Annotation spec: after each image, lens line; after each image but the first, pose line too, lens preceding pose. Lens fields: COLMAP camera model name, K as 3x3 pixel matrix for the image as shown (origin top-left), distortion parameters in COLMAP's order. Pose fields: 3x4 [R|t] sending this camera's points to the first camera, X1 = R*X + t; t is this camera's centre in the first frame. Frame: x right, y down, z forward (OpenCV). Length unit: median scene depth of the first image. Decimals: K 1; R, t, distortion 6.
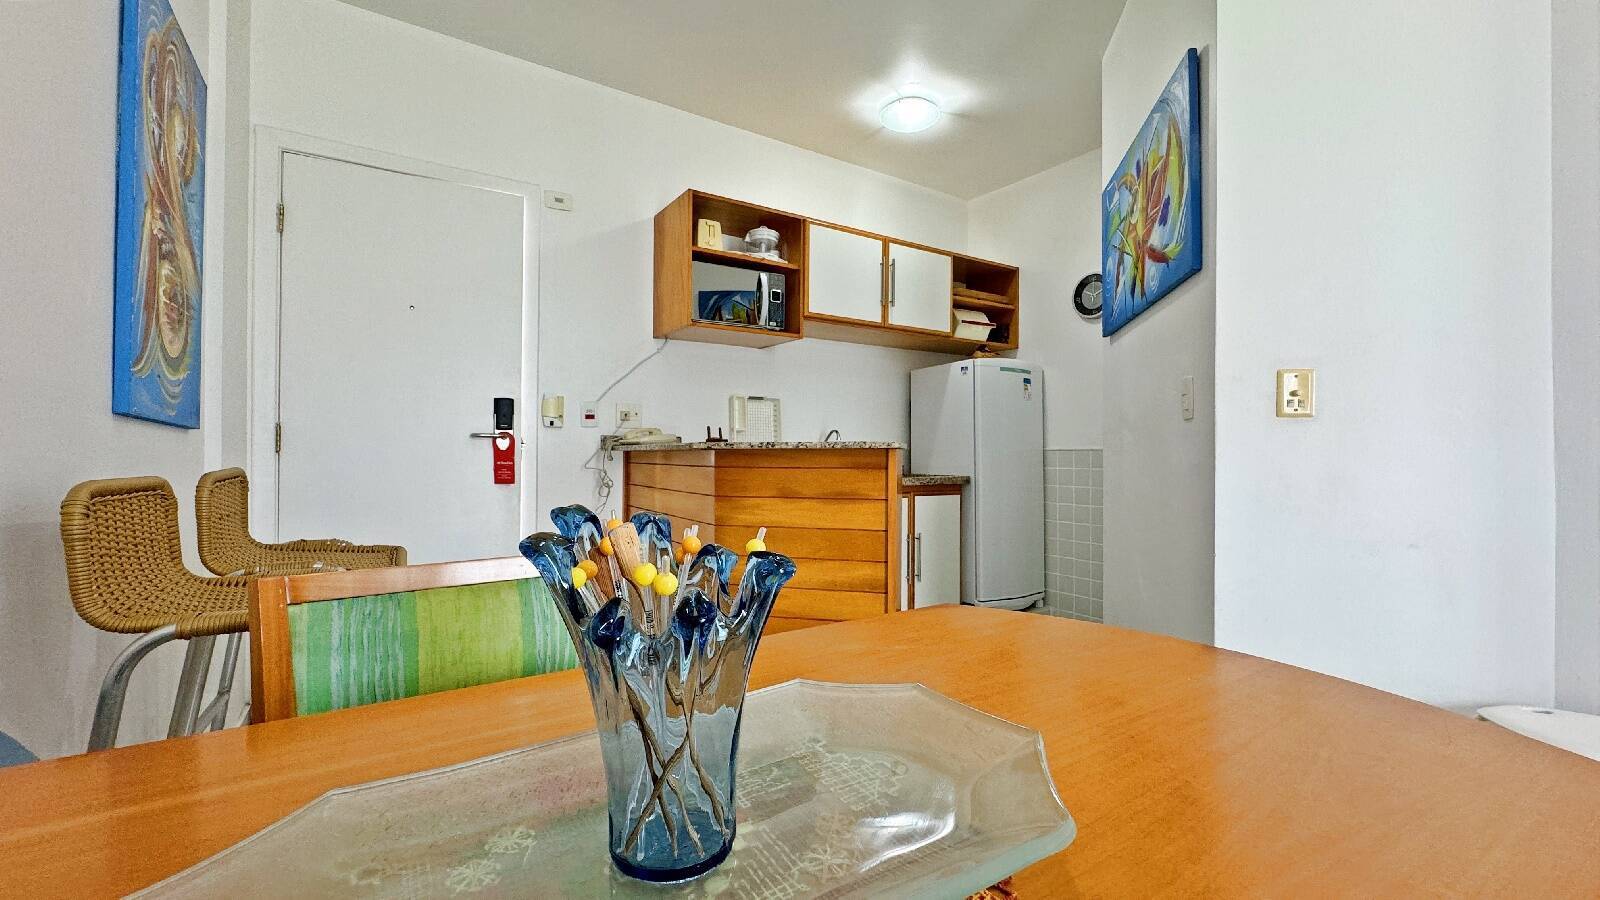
lens RADIAL K [[647.7, 0, 800.0], [0, 647.7, 450.0], [0, 0, 1]] dist [-0.000123, 0.000091]
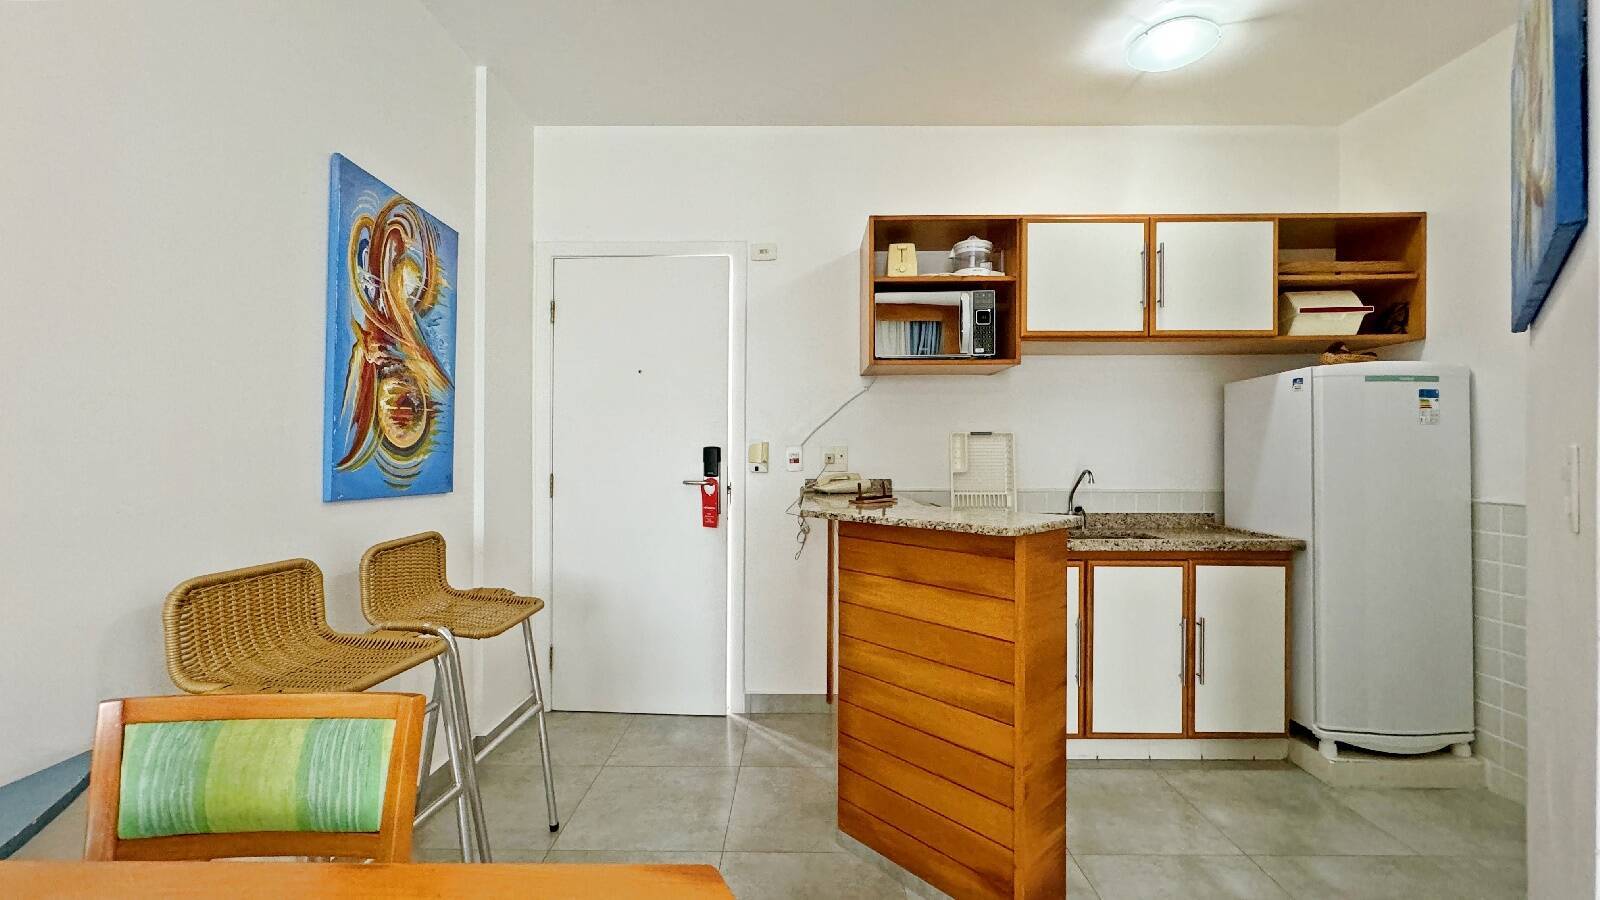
lens RADIAL K [[645.8, 0, 800.0], [0, 645.8, 450.0], [0, 0, 1]] dist [-0.000377, -0.000199]
pose [[0.832145, -0.004137, -0.554542, 0.229459], [0.004846, 0.999988, -0.000190, -0.065644], [0.554536, -0.002529, 0.832156, 0.167137]]
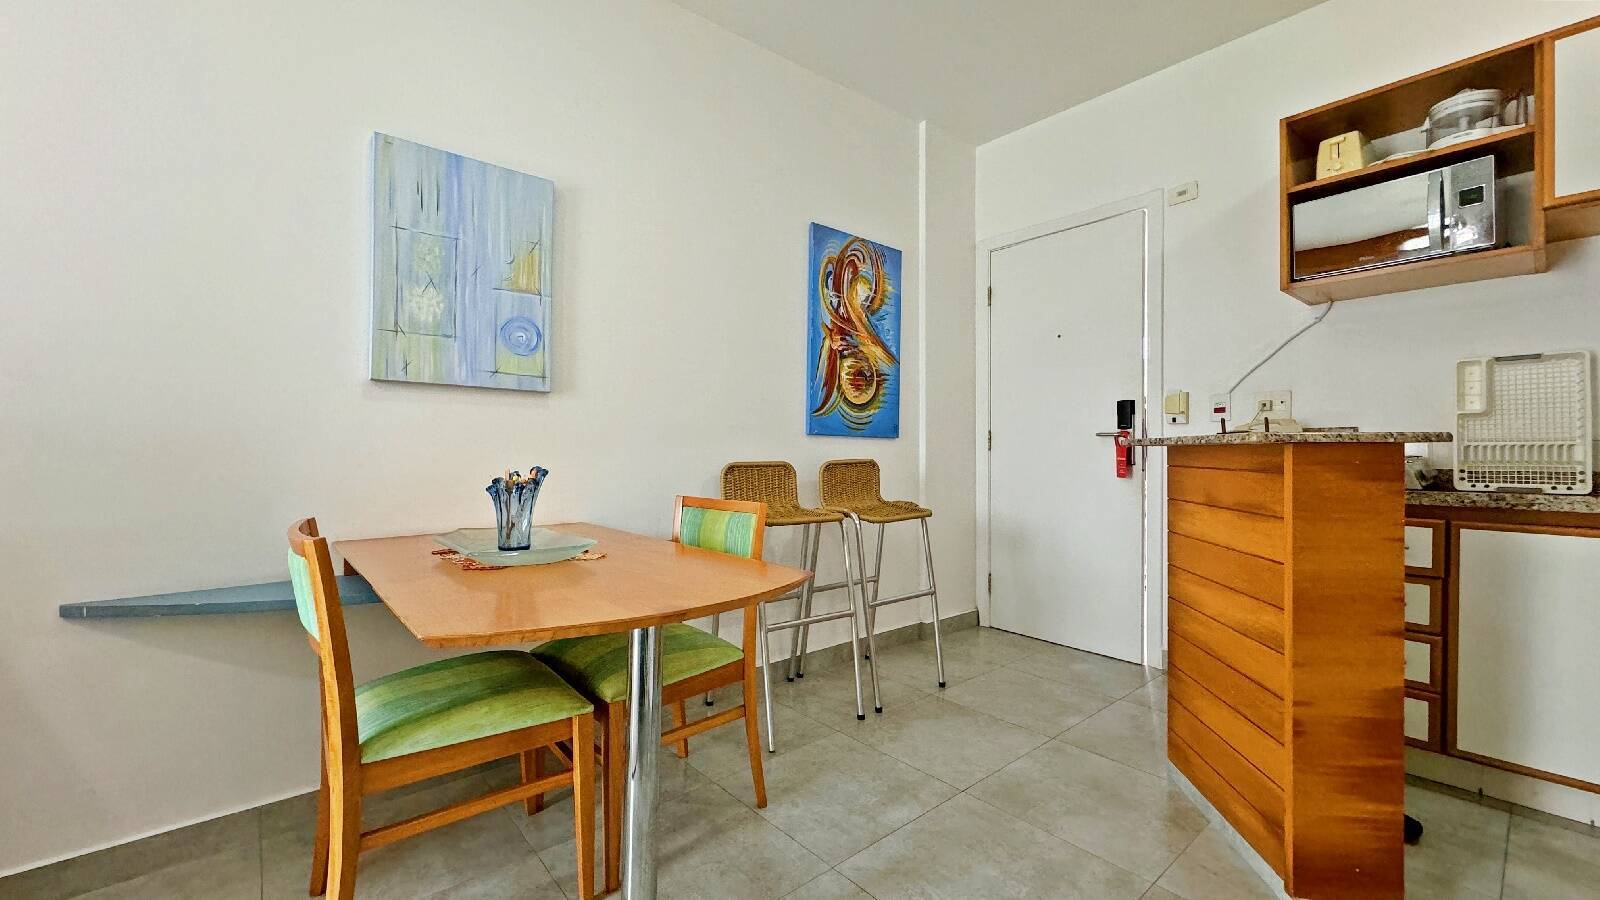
lens RADIAL K [[641.4, 0, 800.0], [0, 641.4, 450.0], [0, 0, 1]] dist [-0.000461, 0.000011]
pose [[0.125241, -0.001056, -0.992126, 0.493142], [0.009522, 0.999955, 0.000137, -0.000165], [0.992081, -0.009464, 0.125246, 0.279104]]
